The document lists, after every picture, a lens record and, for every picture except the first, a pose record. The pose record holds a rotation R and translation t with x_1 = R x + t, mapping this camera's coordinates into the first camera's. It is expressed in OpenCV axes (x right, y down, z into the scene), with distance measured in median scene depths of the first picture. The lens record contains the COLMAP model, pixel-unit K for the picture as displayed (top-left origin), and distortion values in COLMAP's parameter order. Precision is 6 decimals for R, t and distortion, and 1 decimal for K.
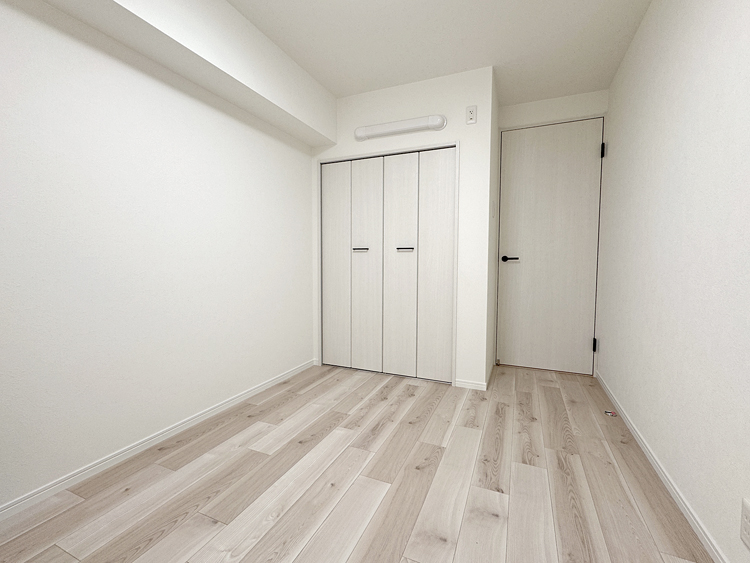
lens RADIAL K [[332.9, 0, 375.0], [0, 332.9, 281.5], [0, 0, 1]] dist [0.000210, 0.000007]
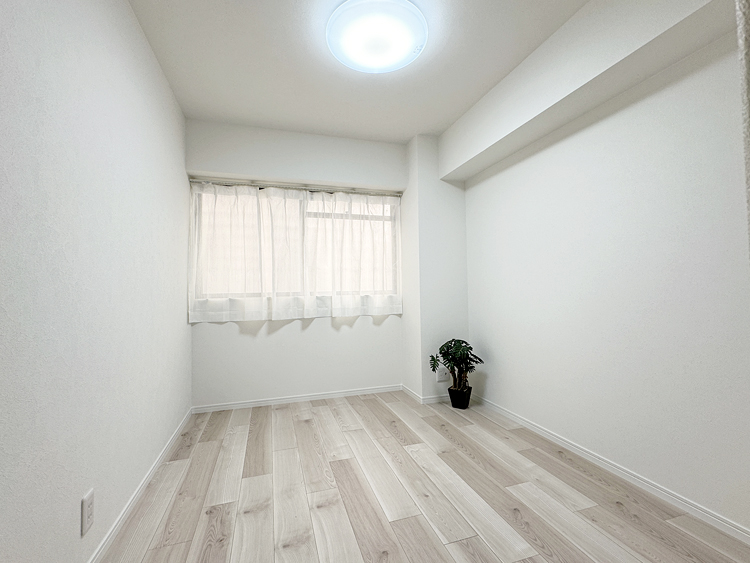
lens RADIAL K [[332.9, 0, 375.0], [0, 332.9, 281.5], [0, 0, 1]] dist [0.000210, 0.000007]
pose [[-0.751723, -0.007791, -0.659433, 0.704047], [-0.025152, 0.999541, 0.016863, -0.111997], [0.658999, 0.029263, -0.751574, 1.617936]]
